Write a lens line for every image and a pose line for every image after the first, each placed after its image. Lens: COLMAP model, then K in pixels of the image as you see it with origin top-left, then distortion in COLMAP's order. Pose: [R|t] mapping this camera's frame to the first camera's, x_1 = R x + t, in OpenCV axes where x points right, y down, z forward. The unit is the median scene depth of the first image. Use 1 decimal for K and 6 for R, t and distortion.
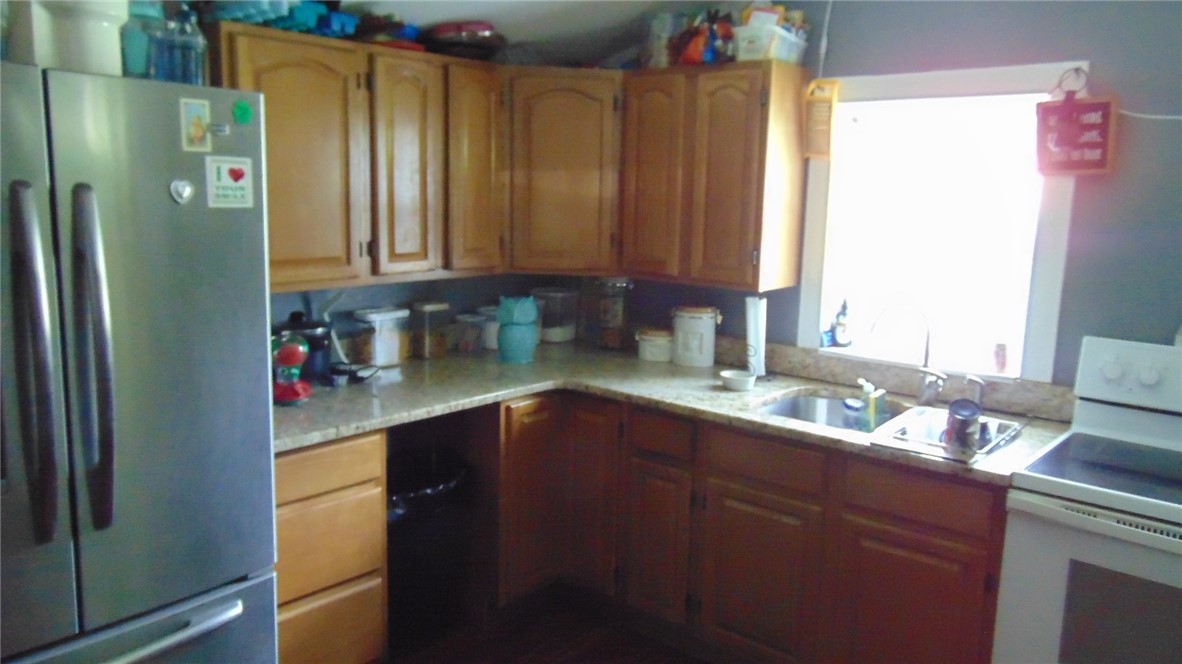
lens RADIAL K [[906.9, 0, 592.5], [0, 906.9, 329.9], [0, 0, 1]] dist [0.017298, 0.016951]
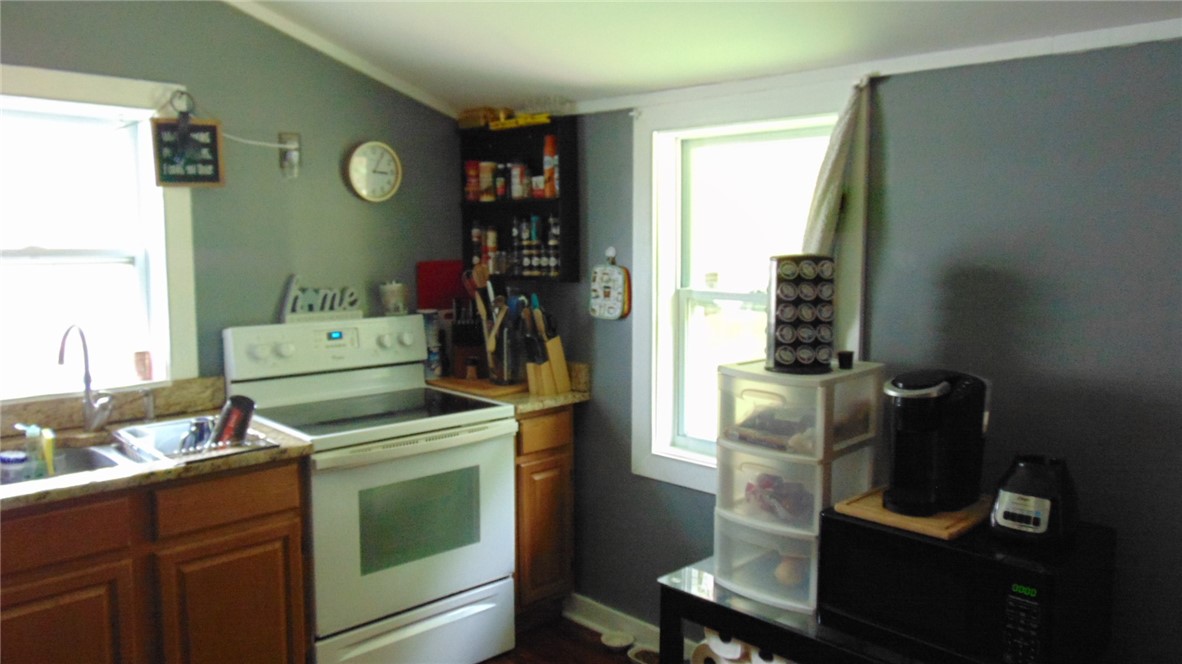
lens RADIAL K [[906.9, 0, 592.4], [0, 906.9, 332.0], [0, 0, 1]] dist [0.017298, 0.016951]
pose [[0.087618, -0.141973, 0.985985, -0.544525], [0.158404, 0.979183, 0.126918, -0.060386], [-0.983479, 0.145064, 0.108283, 0.423870]]
